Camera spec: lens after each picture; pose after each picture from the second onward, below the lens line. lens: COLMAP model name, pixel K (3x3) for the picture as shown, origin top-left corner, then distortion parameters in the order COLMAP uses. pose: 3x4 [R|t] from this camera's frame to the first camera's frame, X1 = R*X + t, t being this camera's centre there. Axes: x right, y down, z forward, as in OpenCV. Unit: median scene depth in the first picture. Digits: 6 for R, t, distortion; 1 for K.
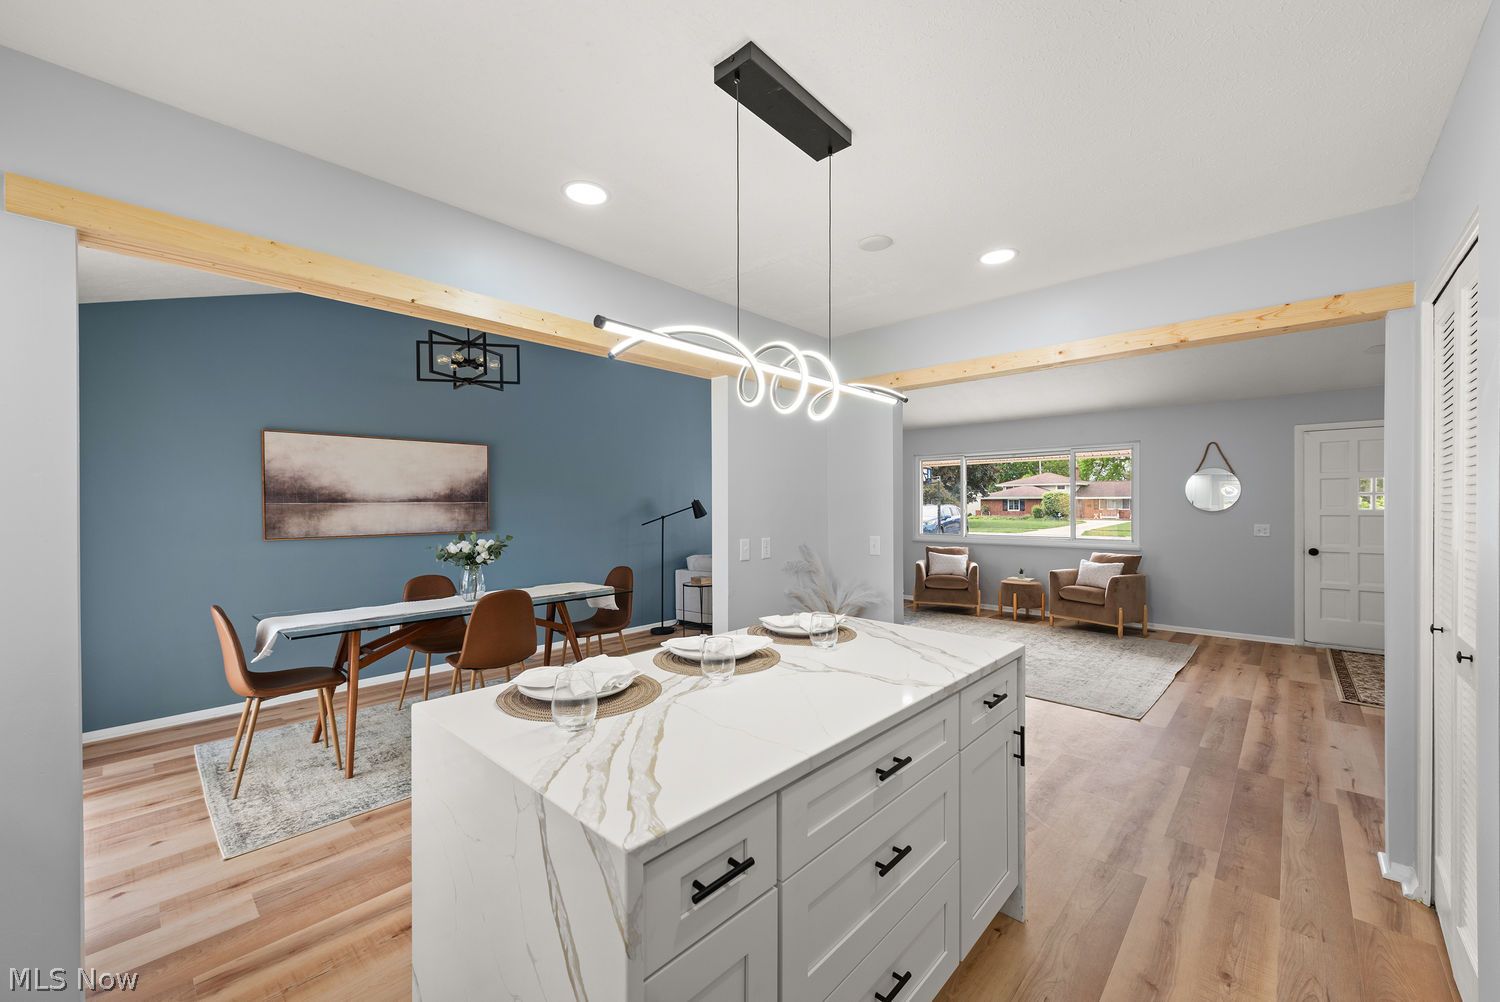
lens RADIAL K [[579.5, 0, 750.0], [0, 579.5, 501.0], [0, 0, 1]] dist [0.011475, -0.000075]
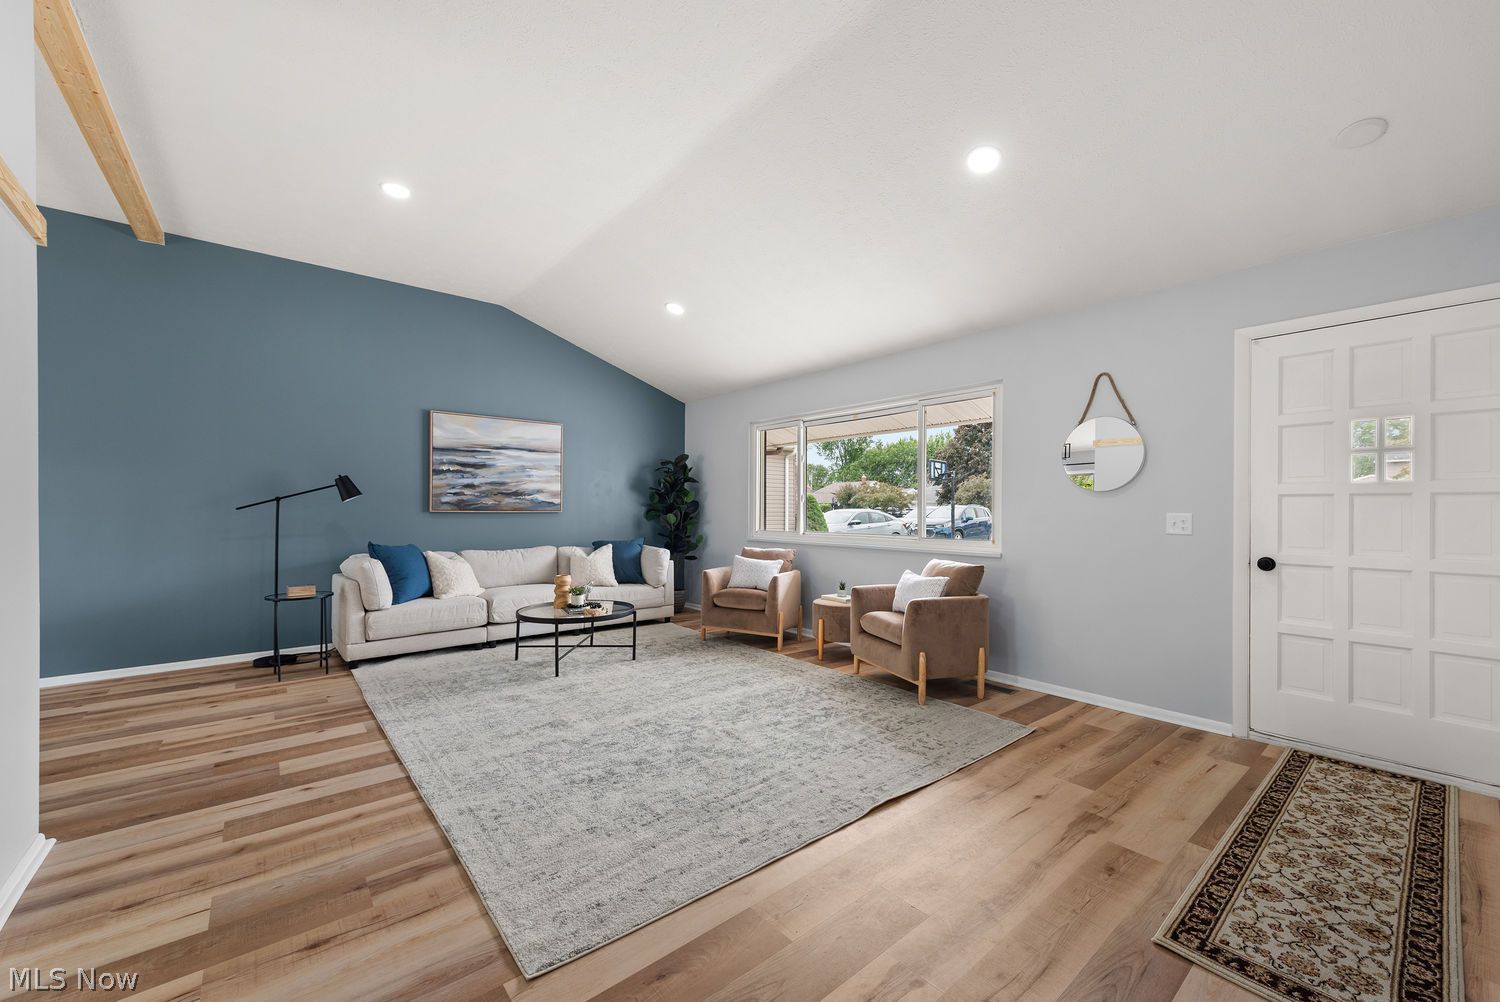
lens RADIAL K [[579.3, 0, 757.2], [0, 579.3, 506.9], [0, 0, 1]] dist [0.019475, -0.000019]
pose [[0.992562, 0.005671, -0.121606, 0.513631], [-0.005278, 0.999980, 0.003550, 0.032190], [0.121623, -0.002882, 0.992572, 0.373133]]
